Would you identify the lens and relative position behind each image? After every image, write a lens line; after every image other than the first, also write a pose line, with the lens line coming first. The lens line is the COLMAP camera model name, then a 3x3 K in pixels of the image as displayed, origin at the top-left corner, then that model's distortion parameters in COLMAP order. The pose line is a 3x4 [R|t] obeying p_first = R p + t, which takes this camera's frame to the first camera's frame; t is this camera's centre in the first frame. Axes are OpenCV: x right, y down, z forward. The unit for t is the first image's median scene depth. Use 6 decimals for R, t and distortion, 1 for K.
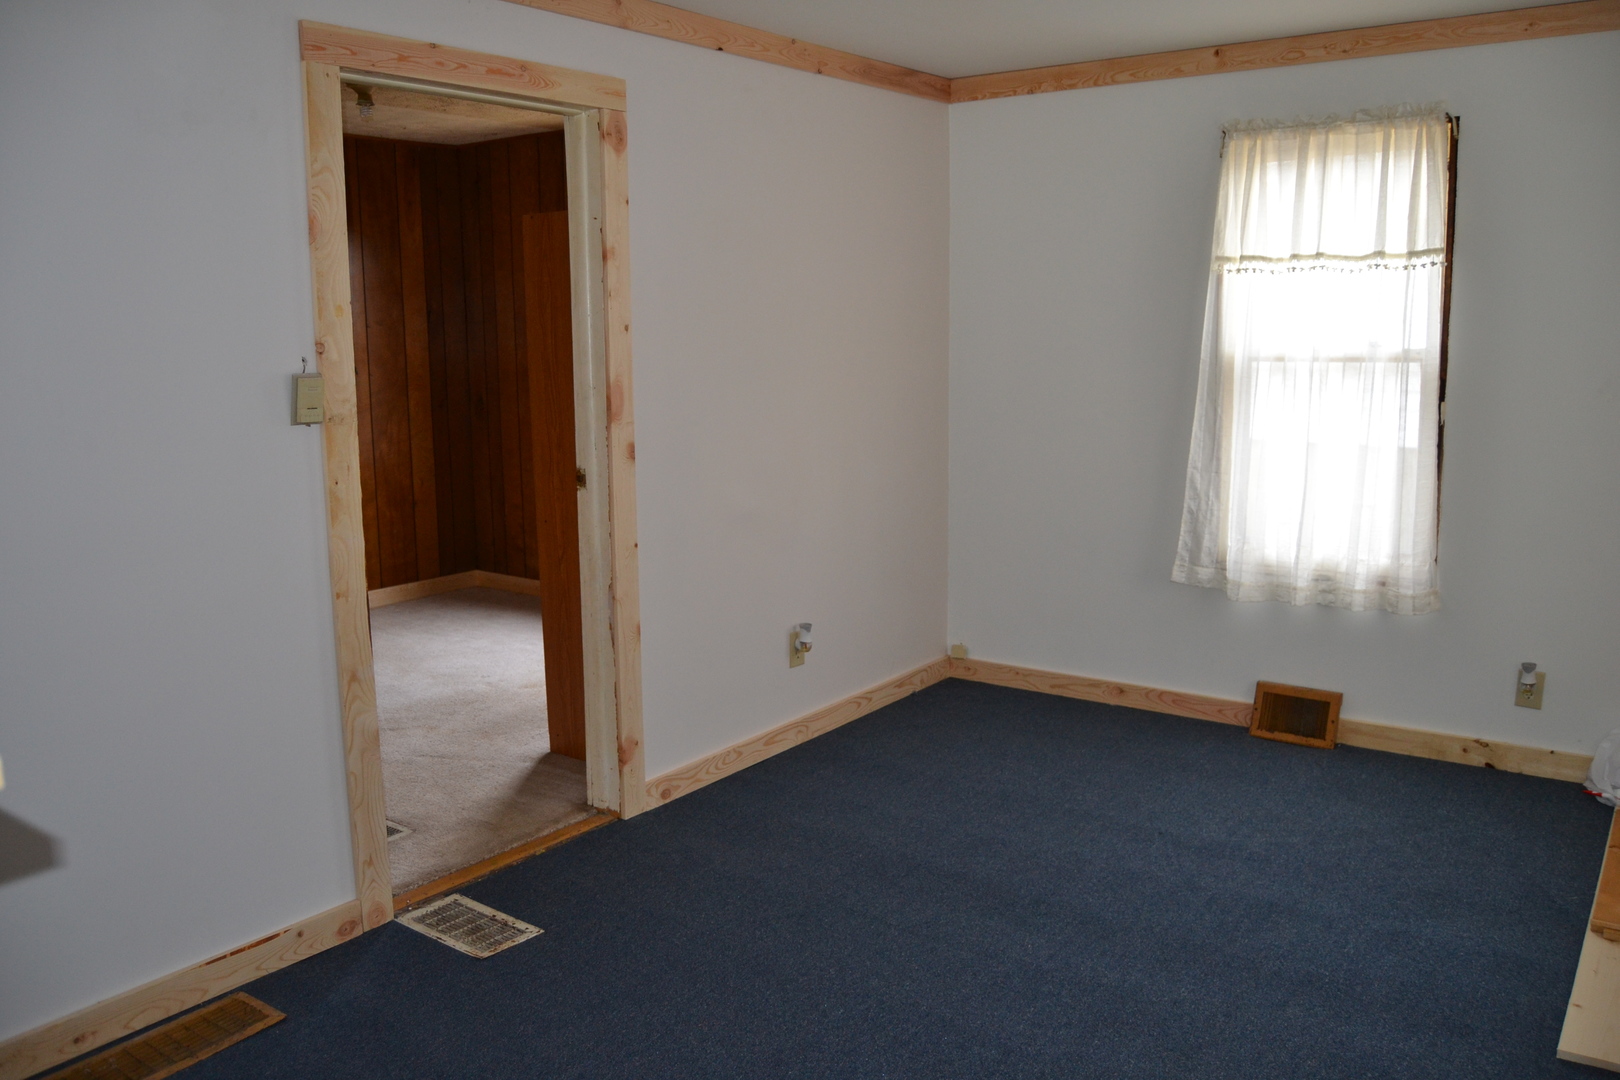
lens RADIAL K [[1296.7, 0, 810.0], [0, 1296.7, 540.0], [0, 0, 1]] dist [-0.120771, -0.000074]
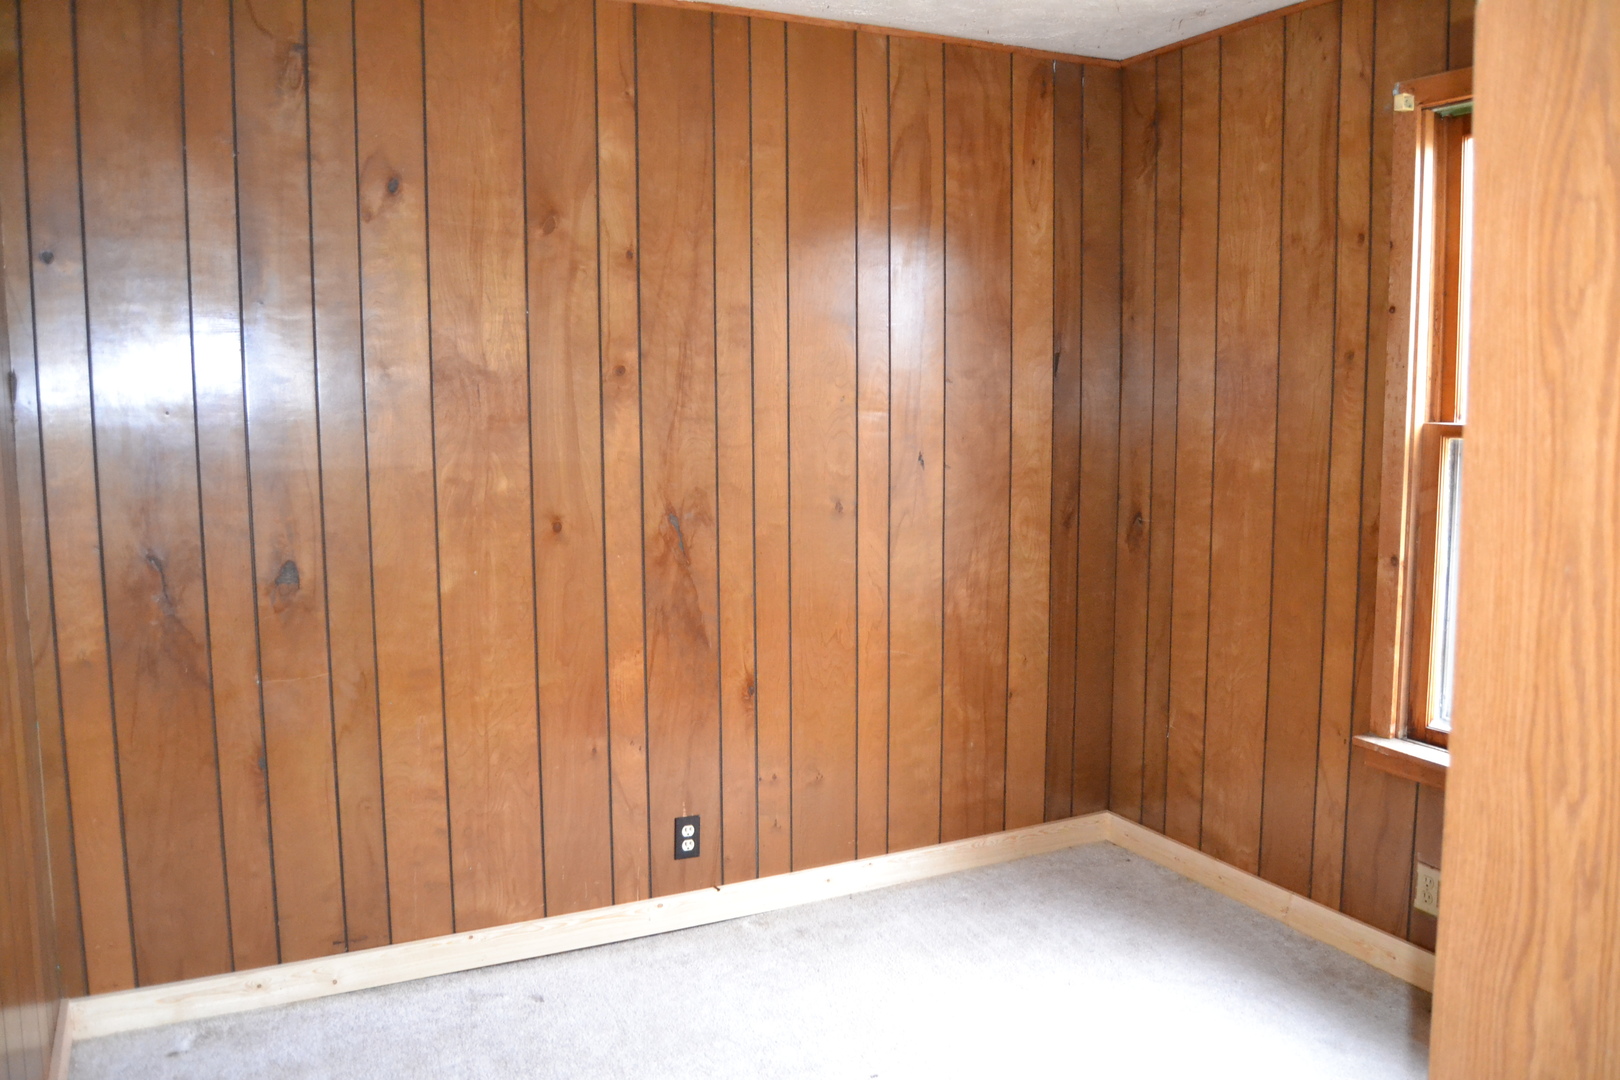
lens RADIAL K [[1296.7, 0, 810.0], [0, 1296.7, 540.0], [0, 0, 1]] dist [-0.120771, -0.000074]
pose [[0.893565, 0.061810, -0.444658, -0.139587], [-0.079504, 0.996608, -0.021233, -0.077846], [0.441838, 0.054325, 0.895449, 0.452811]]
